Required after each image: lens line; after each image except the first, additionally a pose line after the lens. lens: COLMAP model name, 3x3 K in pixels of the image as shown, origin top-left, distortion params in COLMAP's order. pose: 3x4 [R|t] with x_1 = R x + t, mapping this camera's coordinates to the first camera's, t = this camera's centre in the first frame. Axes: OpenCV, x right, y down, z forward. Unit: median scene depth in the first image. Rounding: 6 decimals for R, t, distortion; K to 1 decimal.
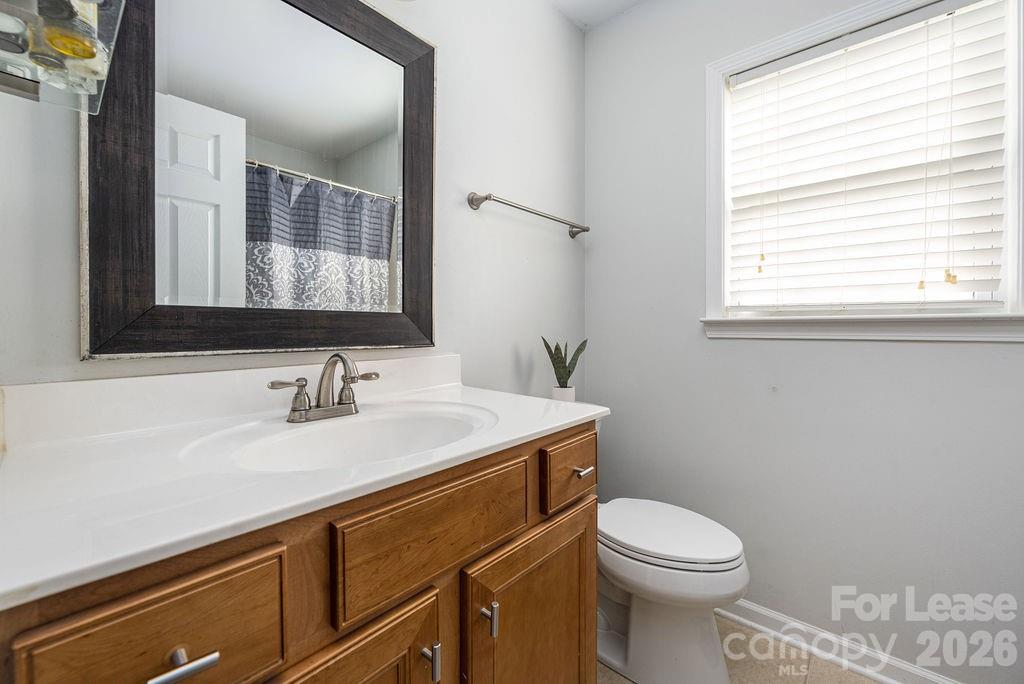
lens RADIAL K [[415.0, 0, 514.2], [0, 415.0, 328.0], [0, 0, 1]] dist [-0.001848, -0.000386]
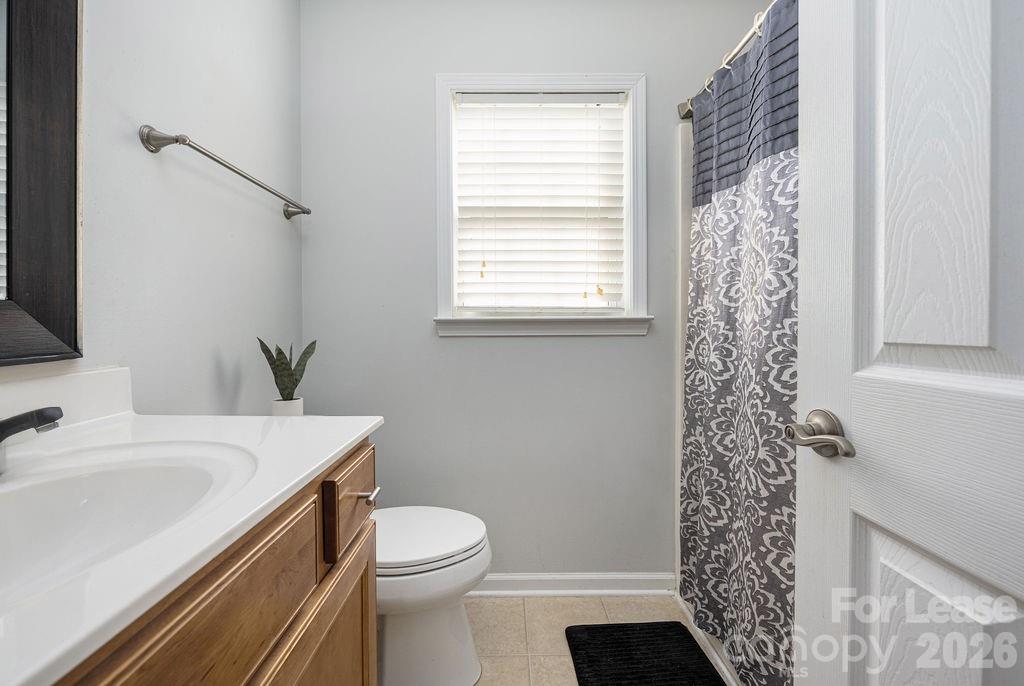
lens RADIAL K [[421.4, 0, 509.2], [0, 421.4, 327.1], [0, 0, 1]] dist [0.010366, -0.000314]
pose [[0.752263, -0.001907, 0.658861, -0.114426], [0.002523, 0.999997, 0.000013, 0.001008], [-0.658858, 0.001653, 0.752265, 0.096371]]
